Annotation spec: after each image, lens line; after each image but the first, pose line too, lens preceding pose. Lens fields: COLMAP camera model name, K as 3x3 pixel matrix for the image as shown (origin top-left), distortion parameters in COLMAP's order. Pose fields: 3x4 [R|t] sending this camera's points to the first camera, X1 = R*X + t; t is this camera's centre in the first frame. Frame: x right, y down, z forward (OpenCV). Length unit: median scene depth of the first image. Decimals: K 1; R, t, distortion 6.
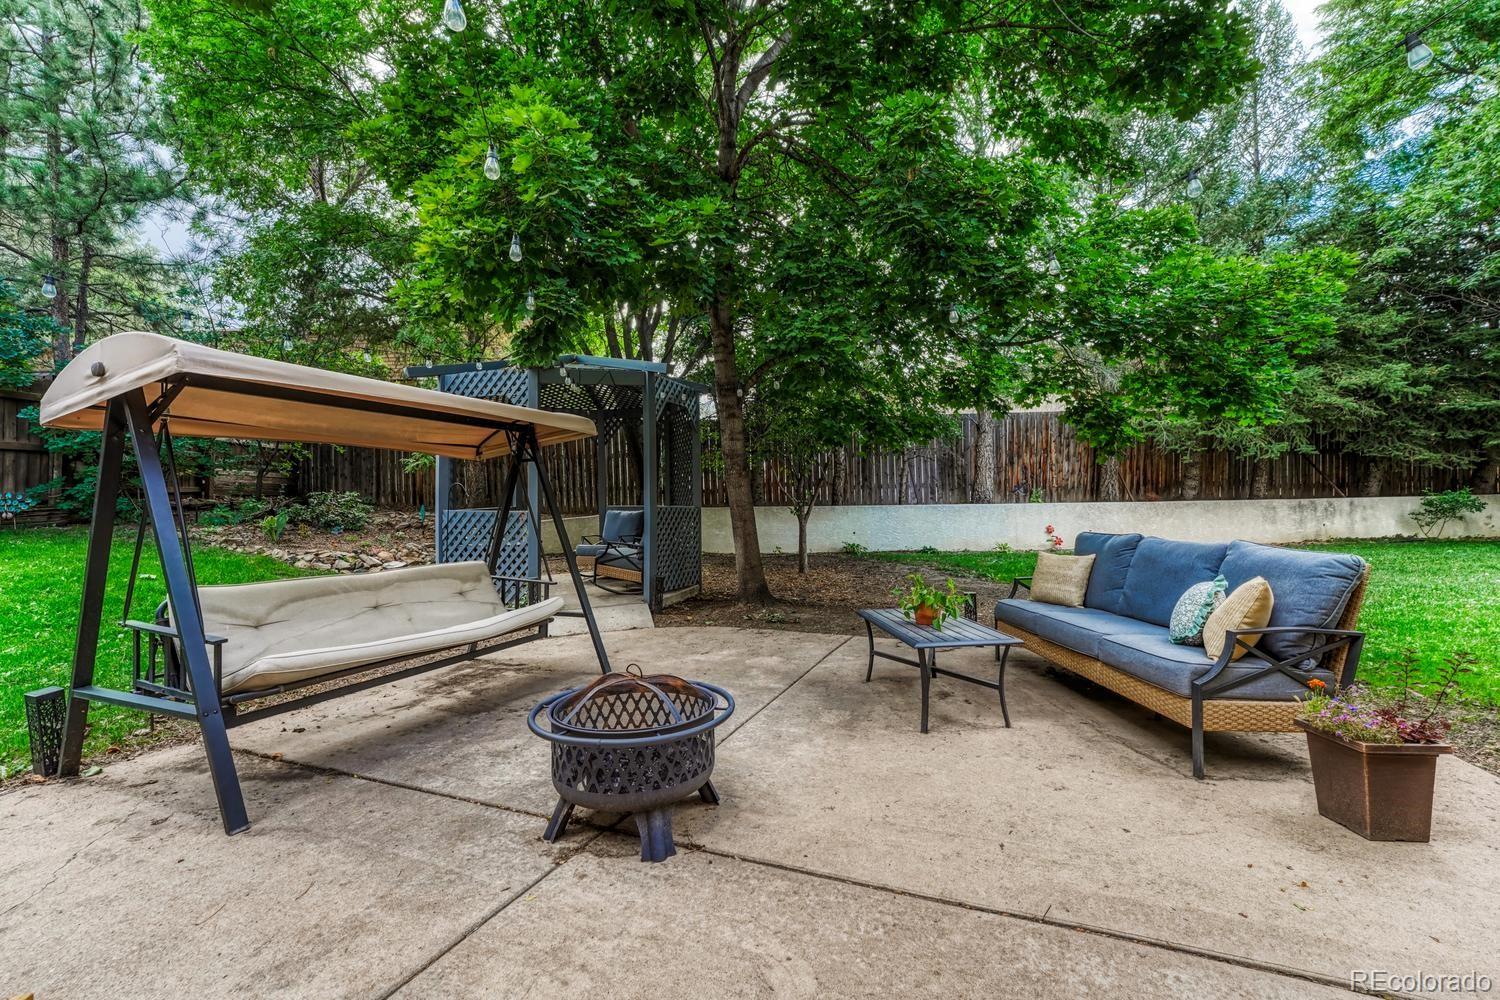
lens RADIAL K [[595.1, 0, 750.0], [0, 595.1, 500.0], [0, 0, 1]] dist [-0.001140, -0.000054]
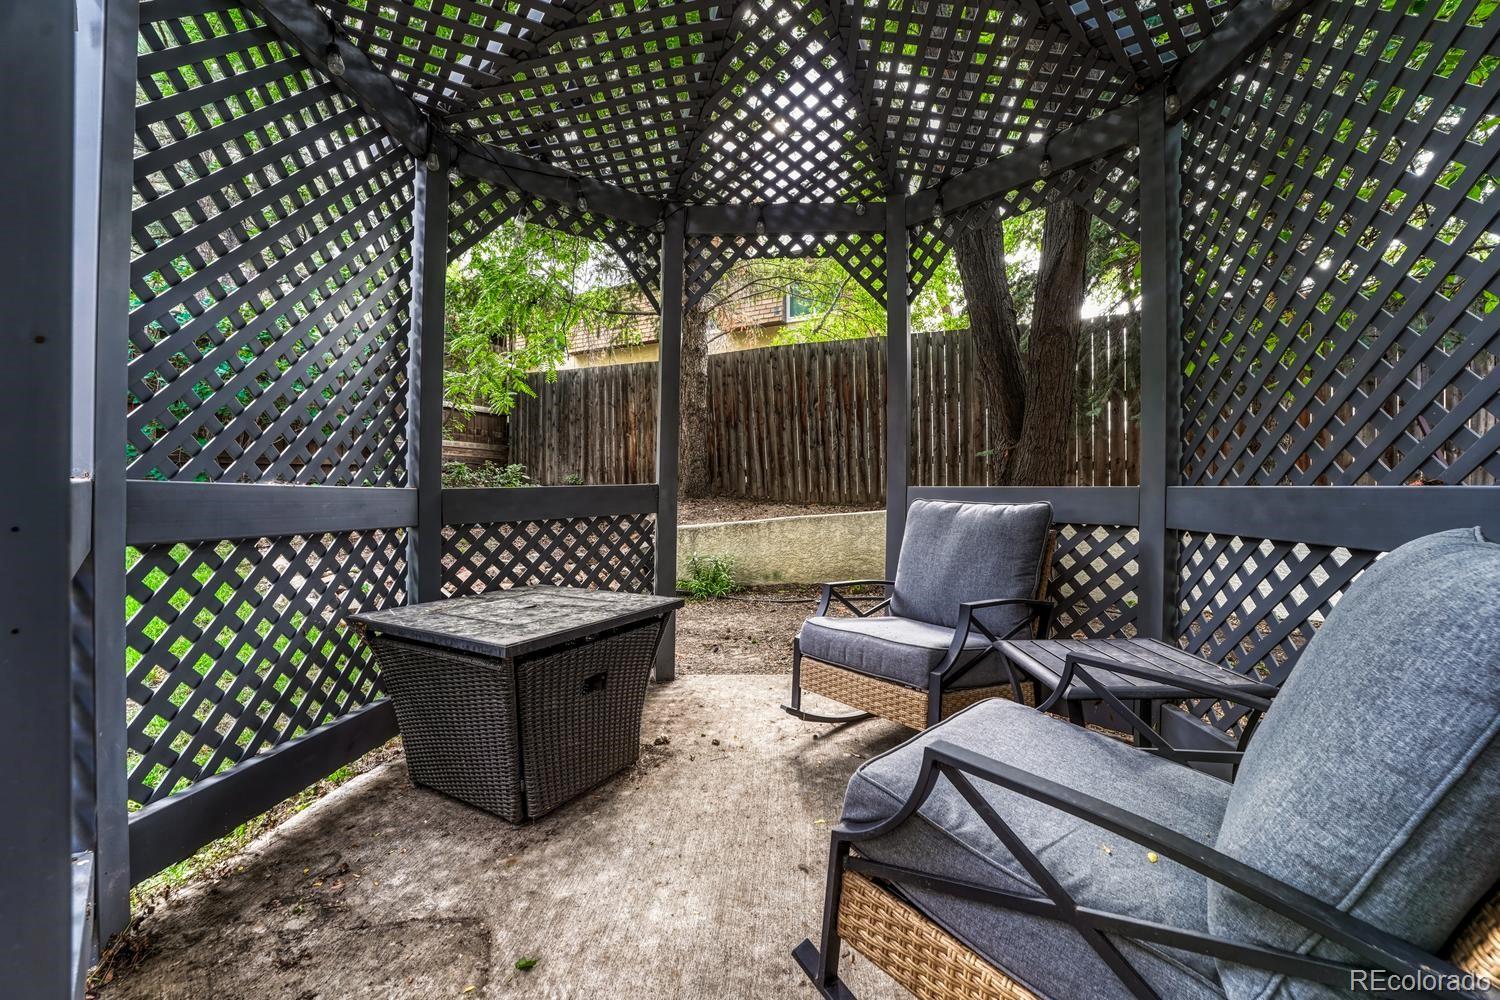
lens RADIAL K [[595.1, 0, 750.0], [0, 595.1, 500.0], [0, 0, 1]] dist [-0.001140, -0.000054]
pose [[0.904052, 0.021415, -0.426886, -0.135552], [-0.012576, 0.999644, 0.023516, 0.006140], [0.427238, -0.015891, 0.904000, 0.438078]]
